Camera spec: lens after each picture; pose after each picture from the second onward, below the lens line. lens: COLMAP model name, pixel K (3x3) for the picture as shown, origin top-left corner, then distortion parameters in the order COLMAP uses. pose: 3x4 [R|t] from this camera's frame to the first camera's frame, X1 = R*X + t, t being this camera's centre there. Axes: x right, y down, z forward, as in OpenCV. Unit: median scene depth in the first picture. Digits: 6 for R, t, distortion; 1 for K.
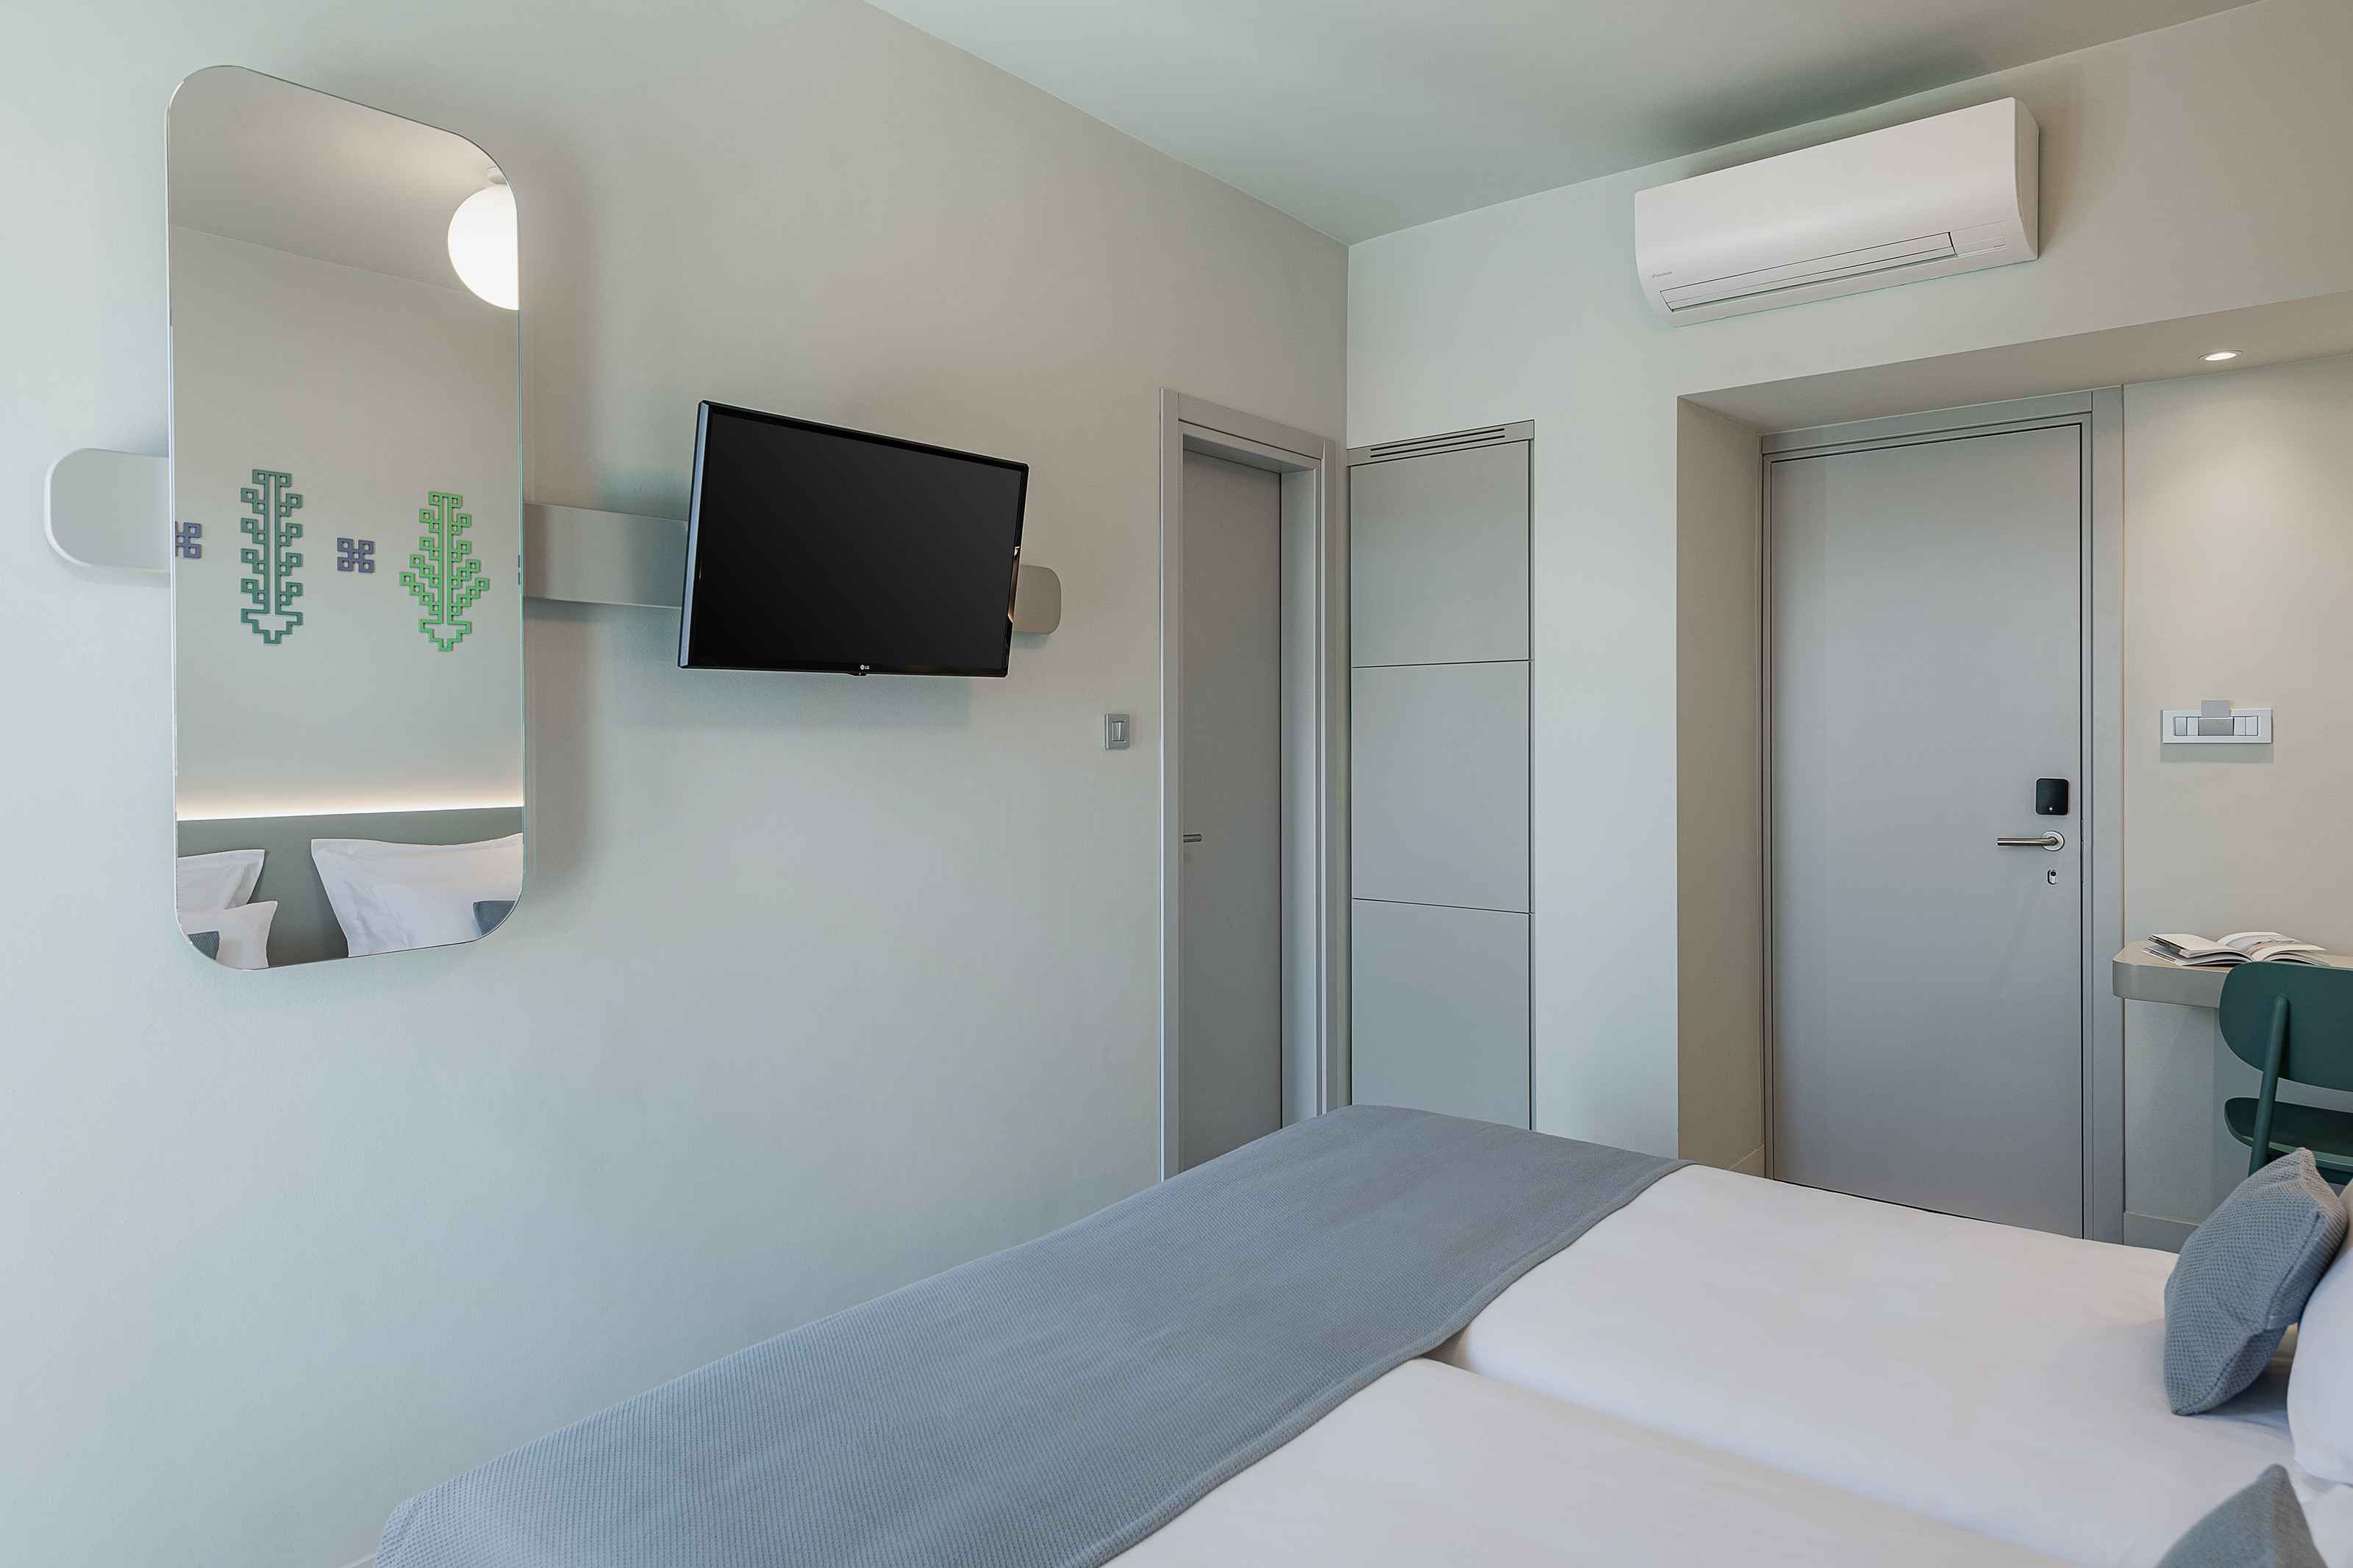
lens RADIAL K [[1380.9, 0, 1178.5], [0, 1380.9, 726.2], [0, 0, 1]] dist [-0.001744, -0.001792]
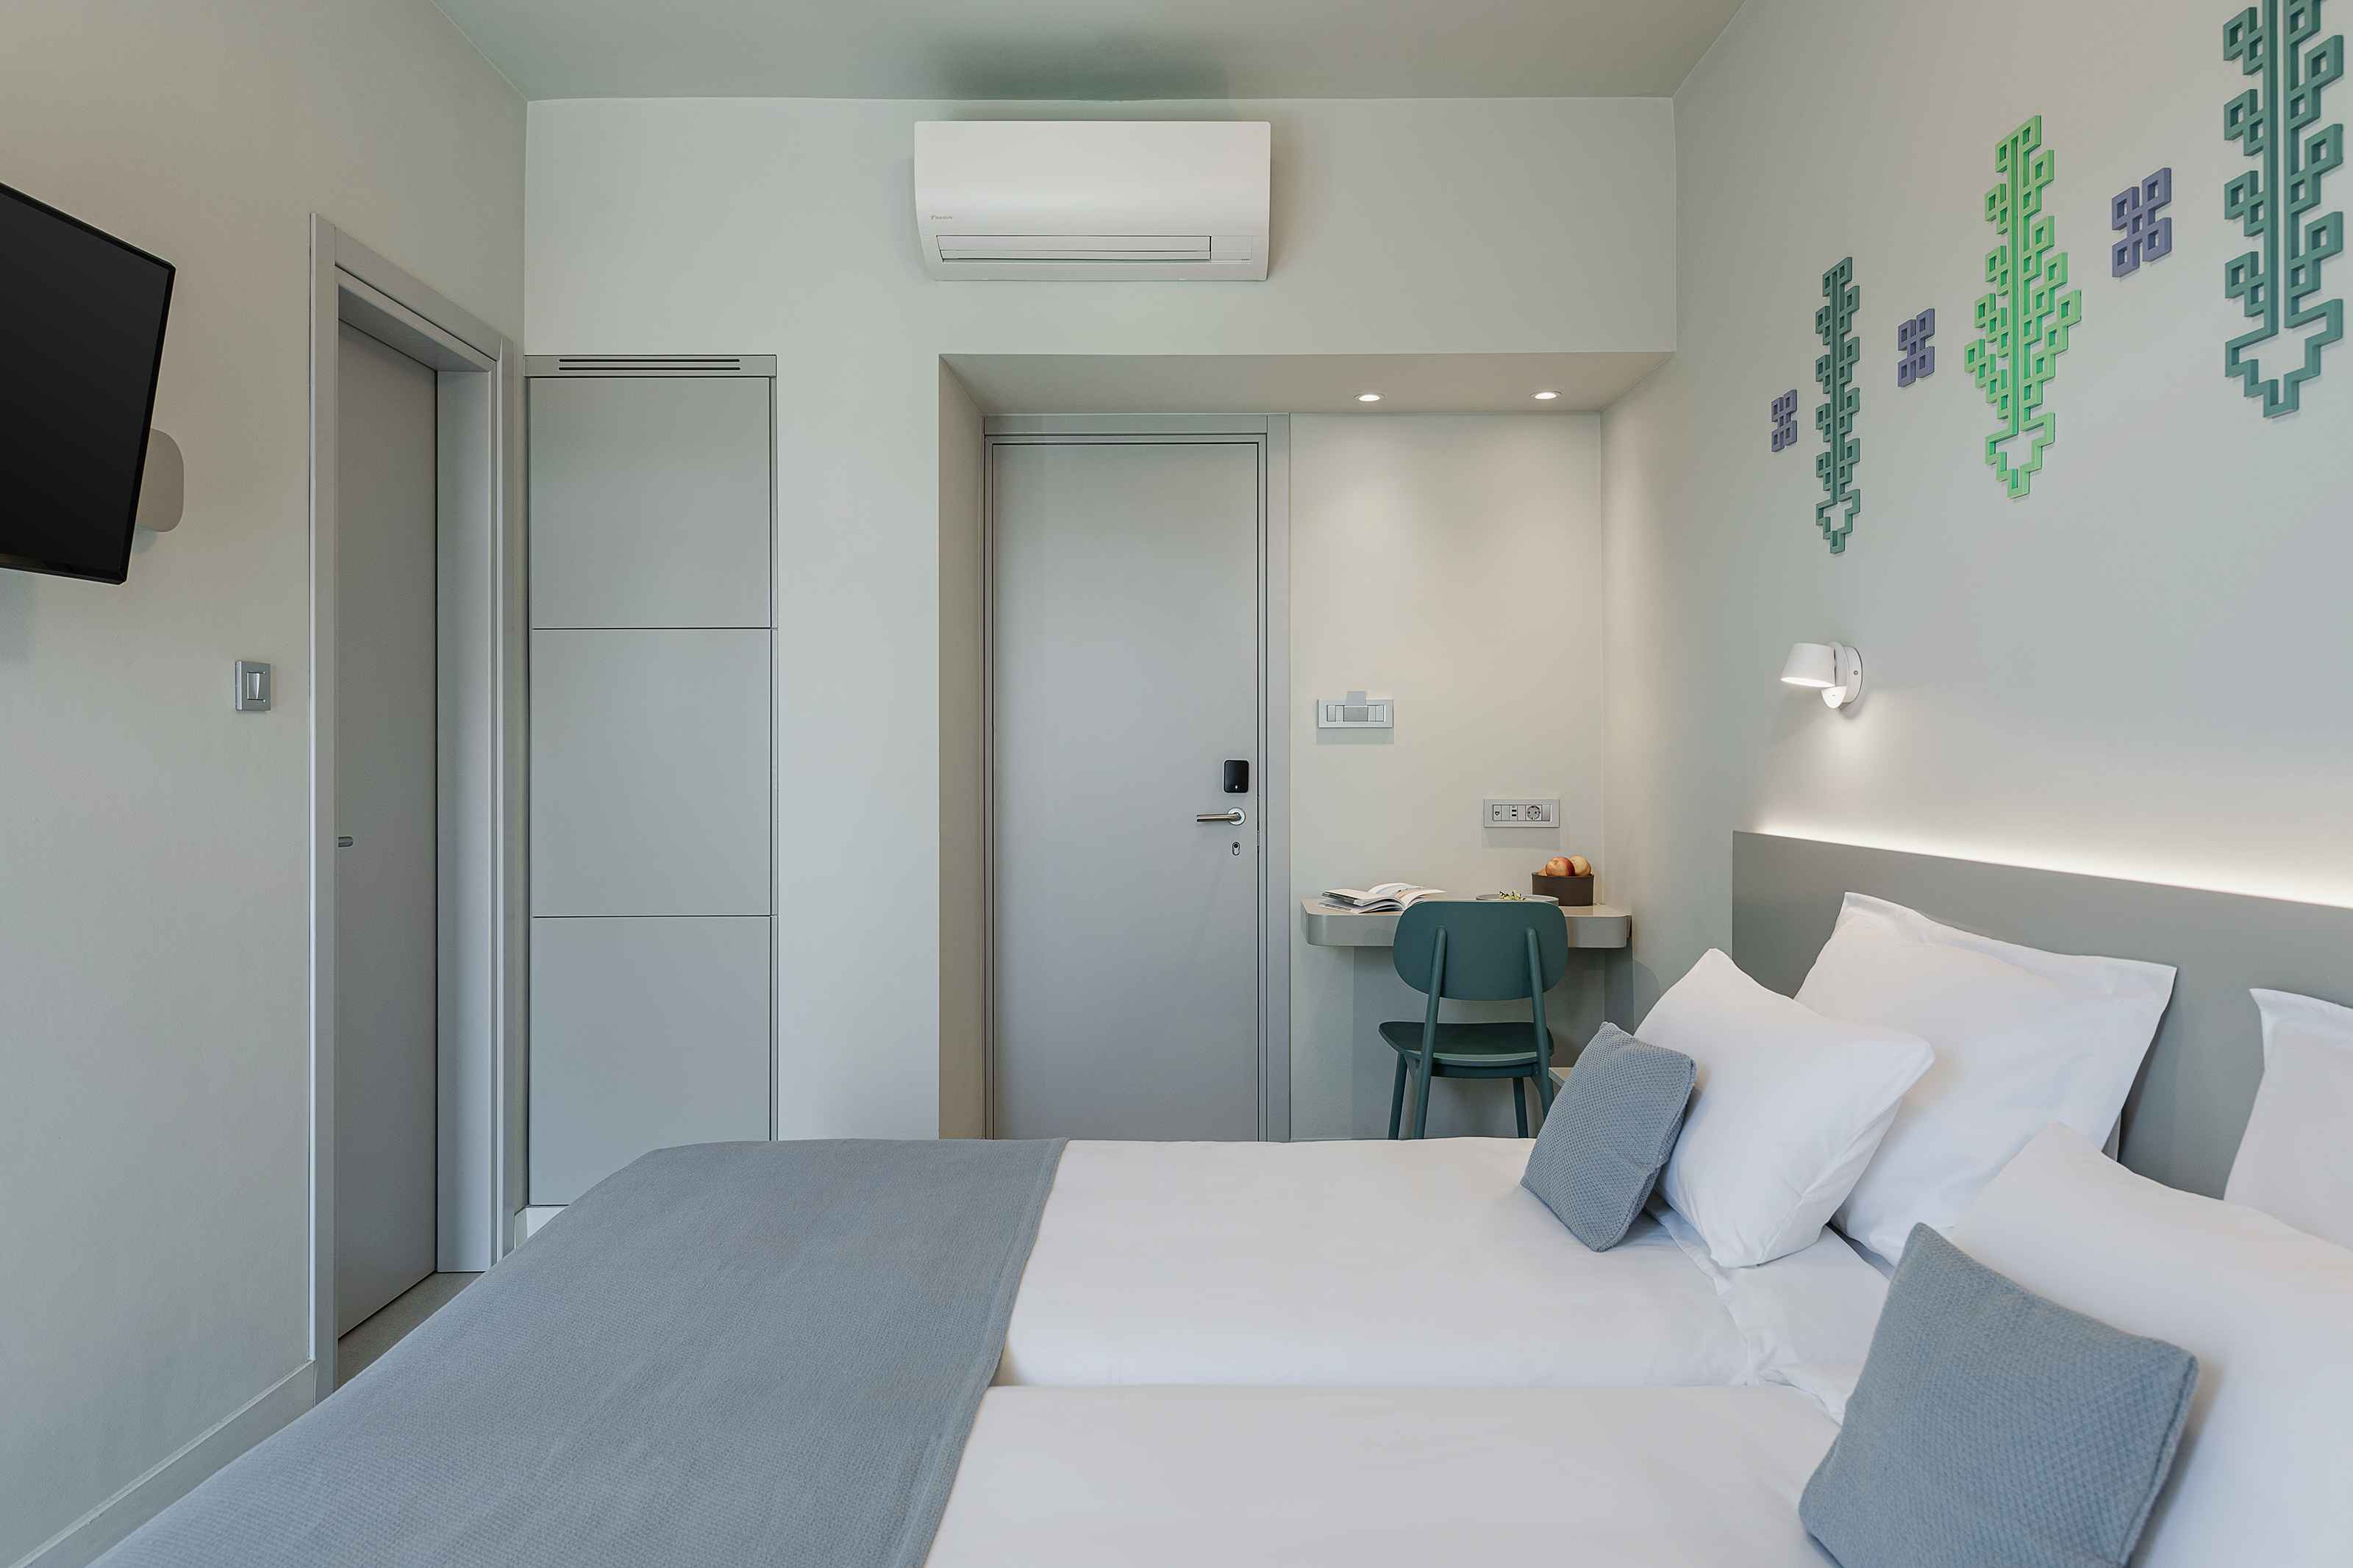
lens RADIAL K [[1478.5, 0, 1180.6], [0, 1478.5, 761.2], [0, 0, 1]] dist [0.010071, -0.001264]
pose [[0.766688, 0.002126, 0.642016, -0.162600], [-0.003364, 0.999994, 0.000706, 0.038270], [-0.642010, -0.002701, 0.766691, 0.119344]]
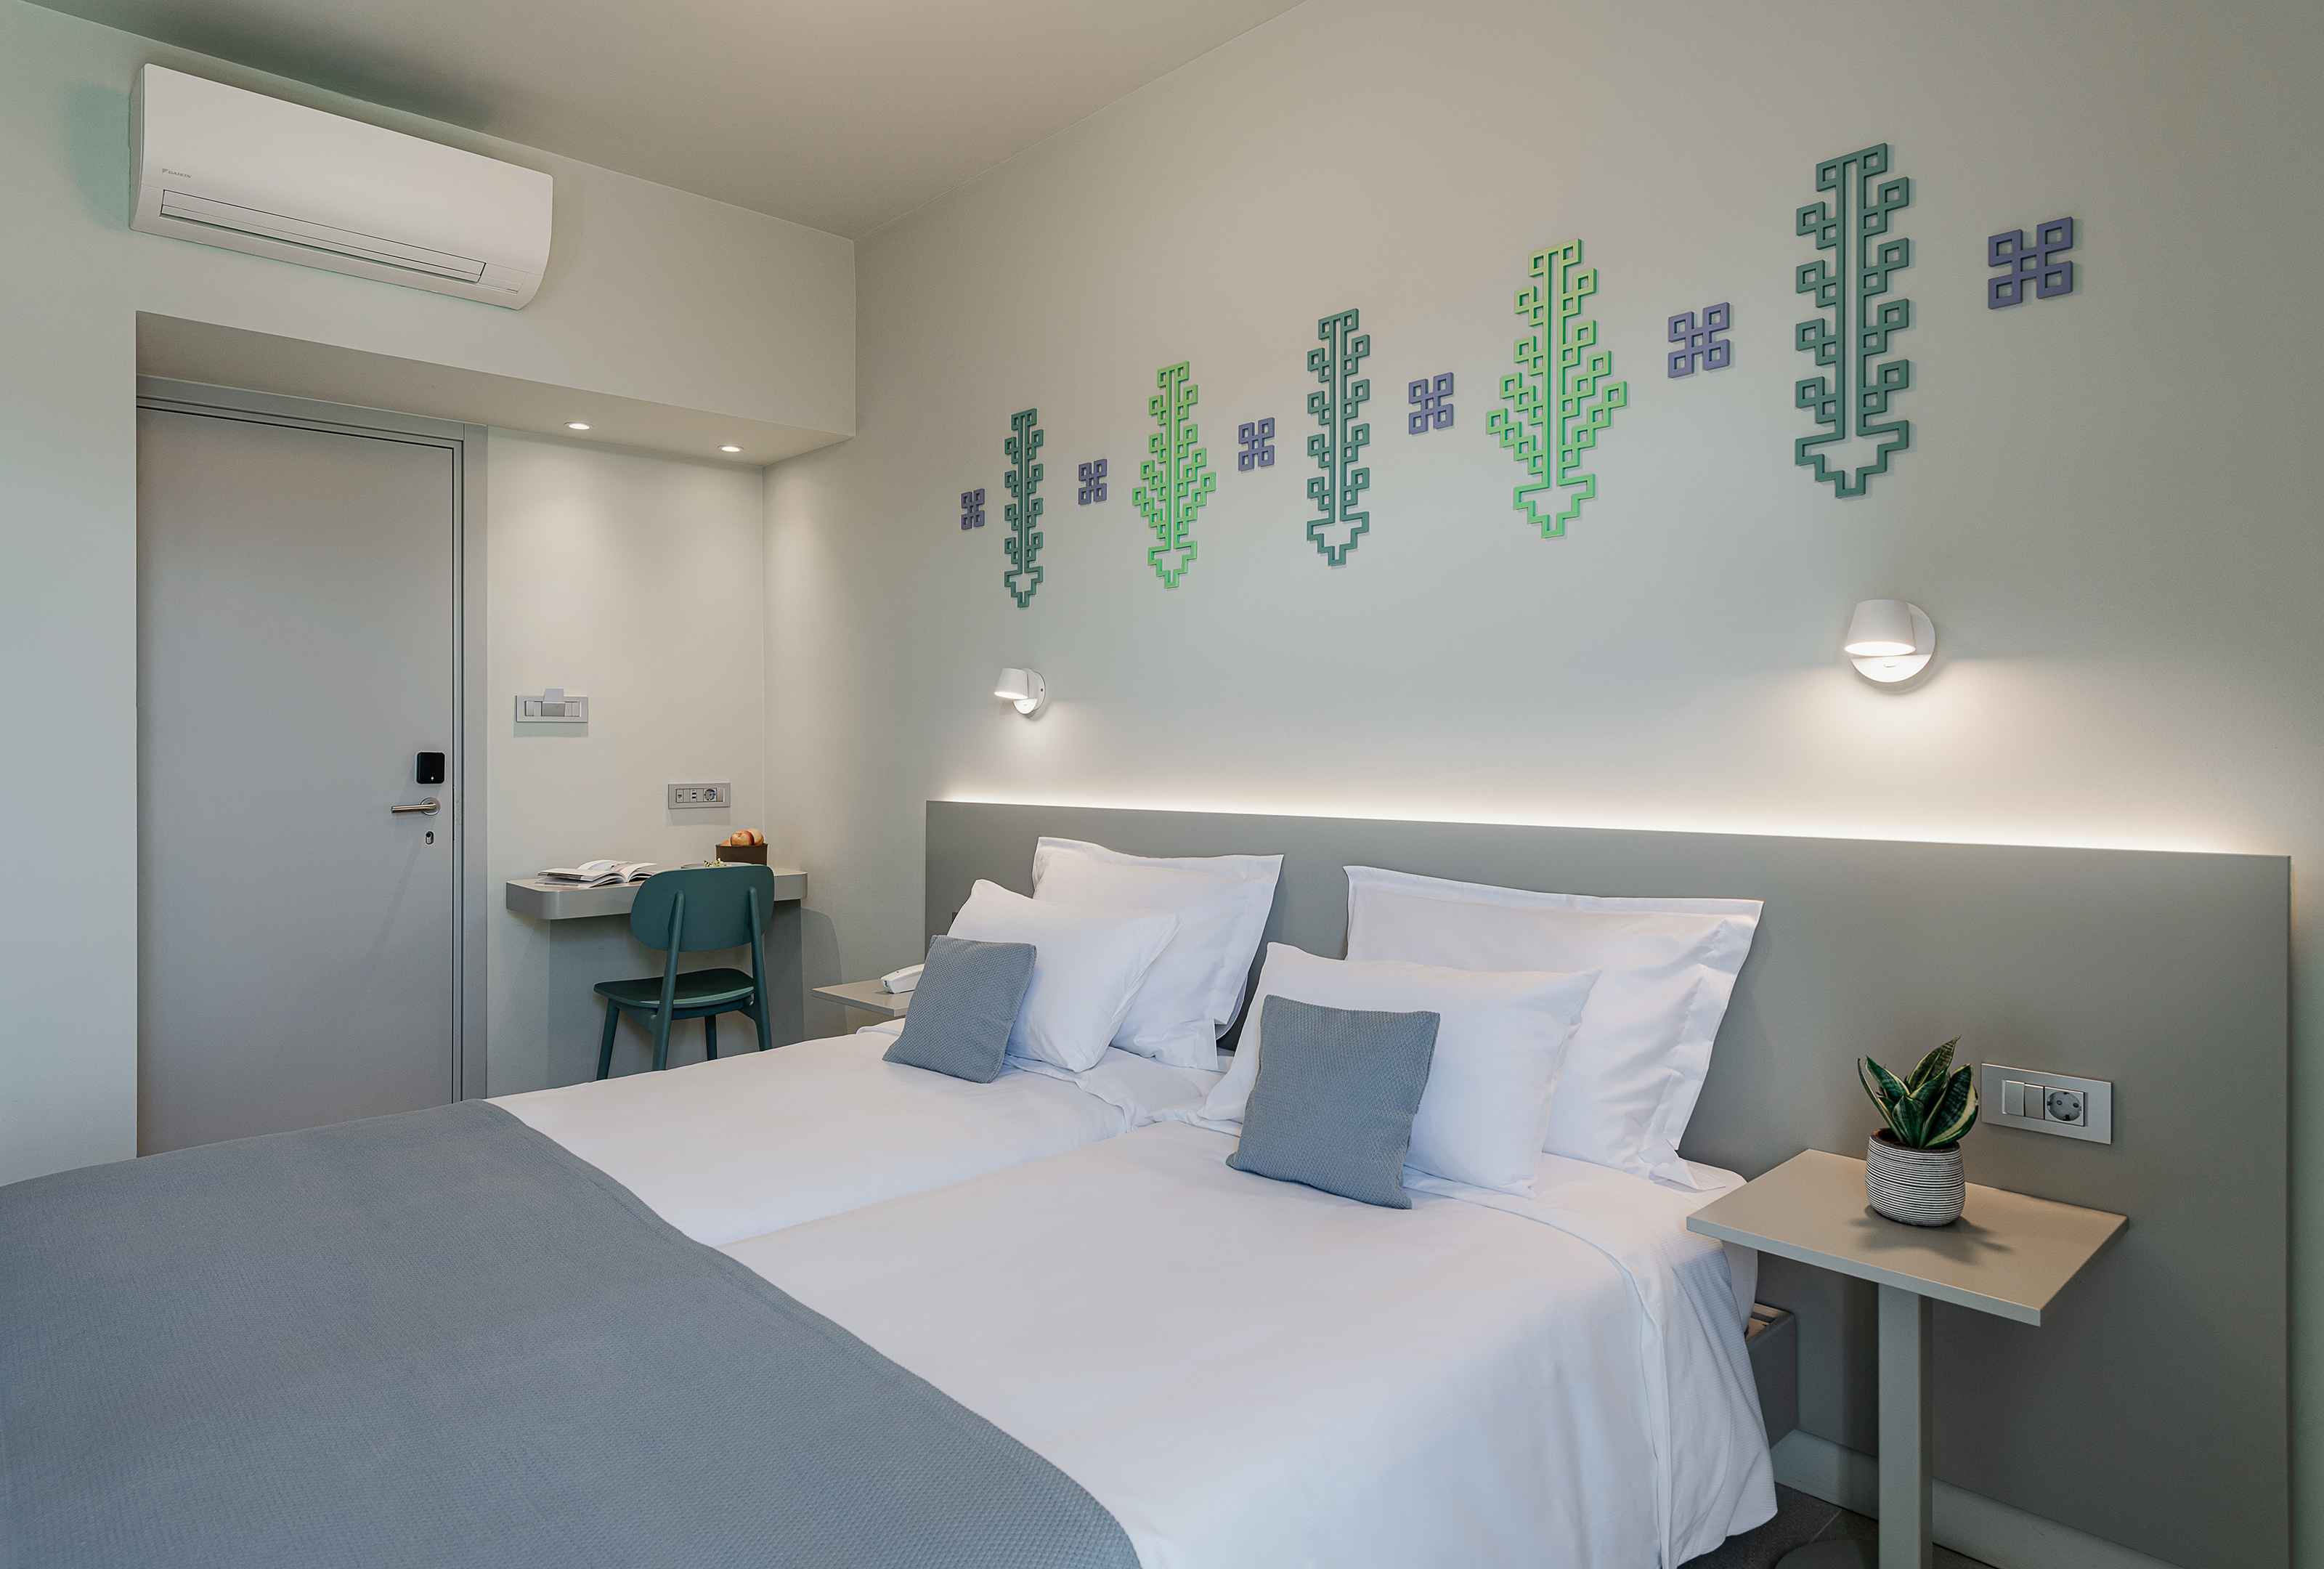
lens RADIAL K [[1340.0, 0, 1158.1], [0, 1340.0, 753.2], [0, 0, 1]] dist [0.003557, 0.001267]
pose [[0.117272, -0.000204, 0.993100, -0.406432], [0.002085, 0.999998, -0.000041, 0.040489], [-0.993098, 0.002076, 0.117272, 0.268522]]
